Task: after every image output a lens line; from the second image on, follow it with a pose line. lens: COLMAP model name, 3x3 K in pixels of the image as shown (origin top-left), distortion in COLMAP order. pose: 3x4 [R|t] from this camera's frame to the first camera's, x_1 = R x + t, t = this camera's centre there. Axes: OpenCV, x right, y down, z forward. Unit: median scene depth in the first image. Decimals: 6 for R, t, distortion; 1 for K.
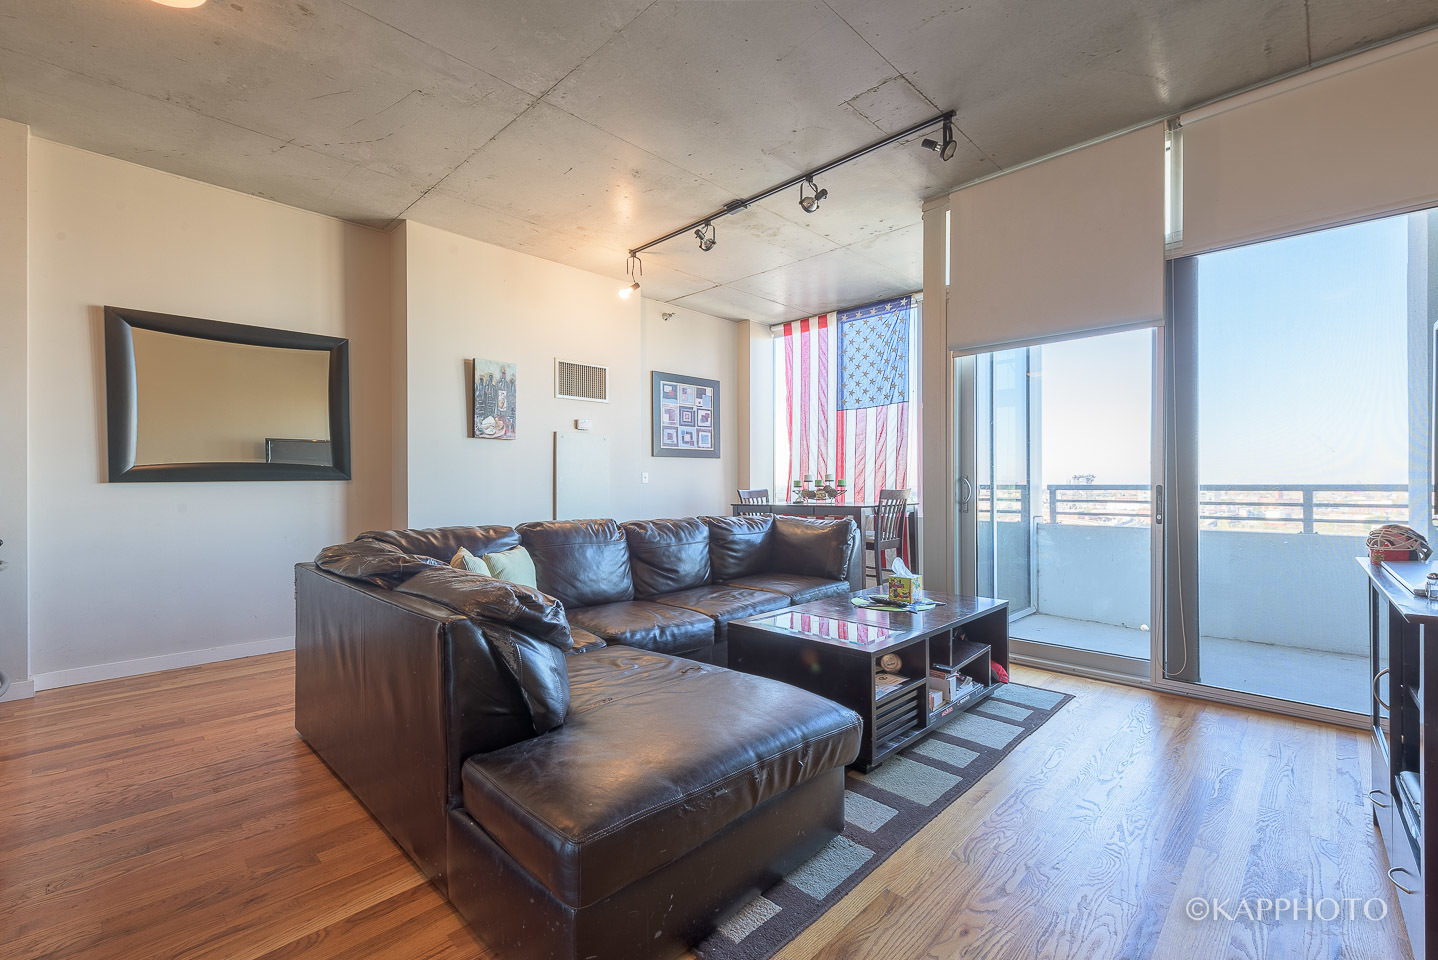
lens RADIAL K [[604.3, 0, 727.2], [0, 604.3, 480.1], [0, 0, 1]] dist [0.016535, -0.002852]
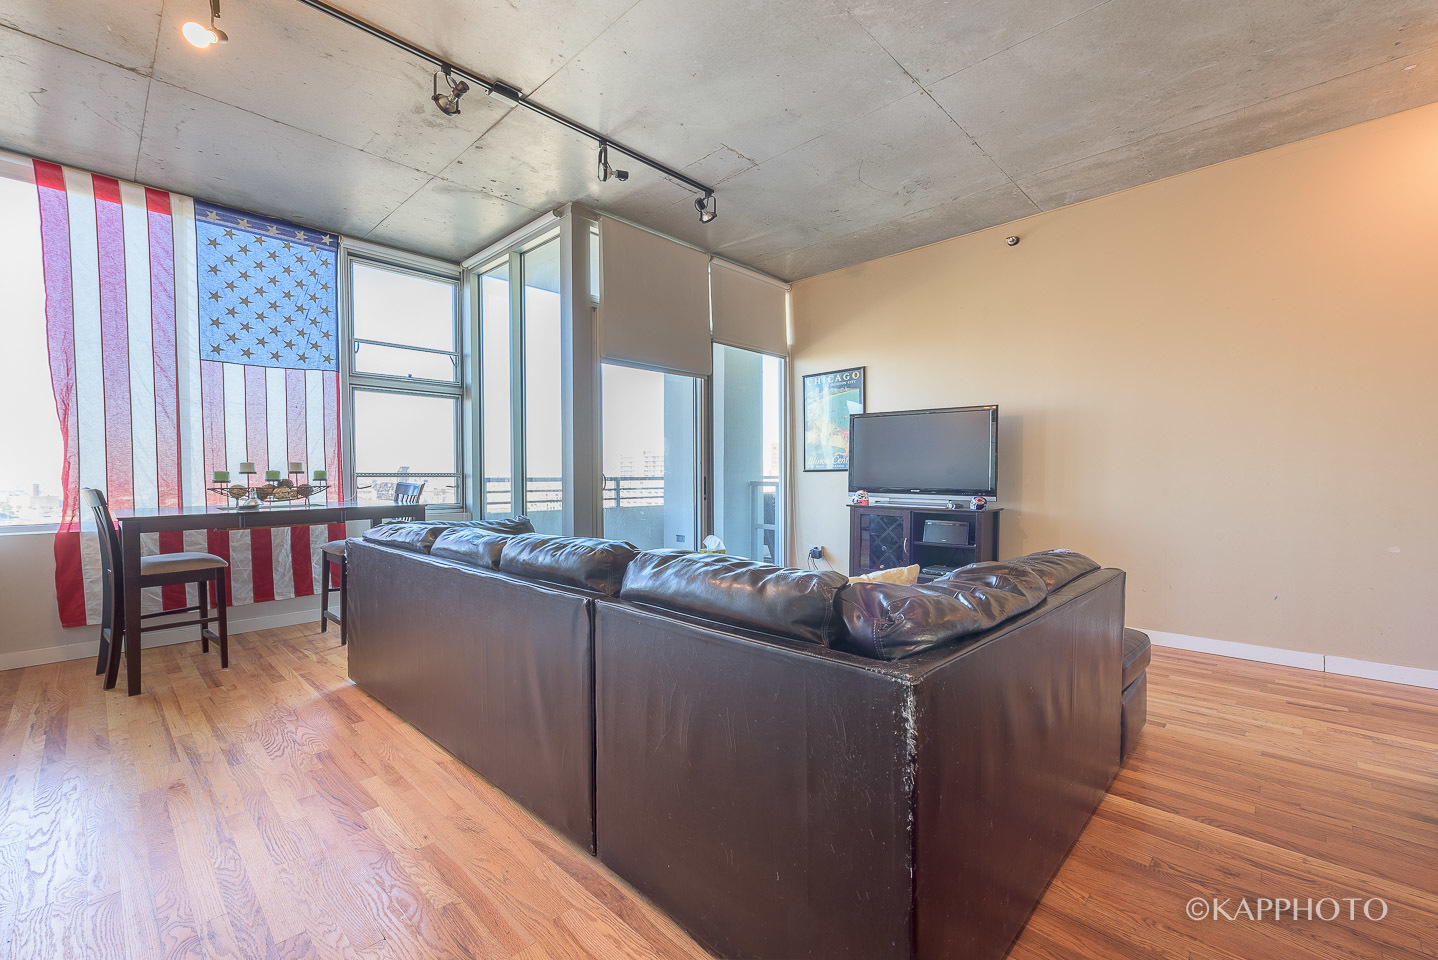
lens RADIAL K [[604.3, 0, 727.2], [0, 604.3, 480.1], [0, 0, 1]] dist [0.016535, -0.002852]
pose [[0.007351, -0.004692, 0.999962, -0.689347], [-0.003030, 0.999984, 0.004714, 0.007253], [-0.999968, -0.003064, 0.007337, 0.701045]]
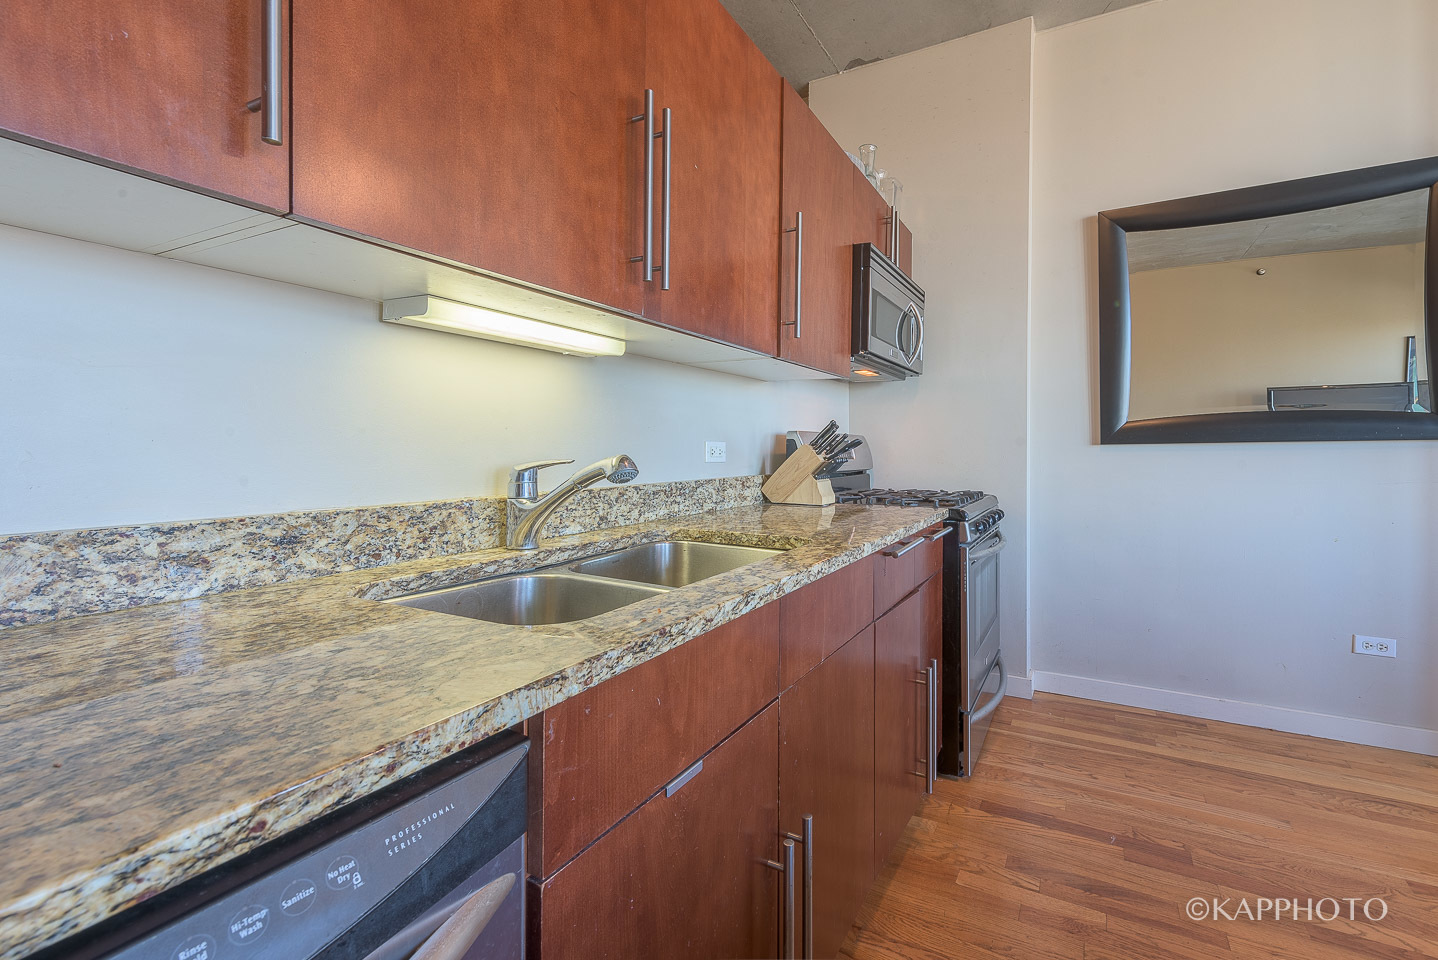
lens RADIAL K [[588.4, 0, 824.1], [0, 588.4, 450.2], [0, 0, 1]] dist [-0.001162, -0.000236]
pose [[0.320844, 0.010638, -0.947072, -0.321278], [-0.003577, 0.999943, 0.010020, 0.003705], [0.947125, 0.000173, 0.320864, 0.331180]]
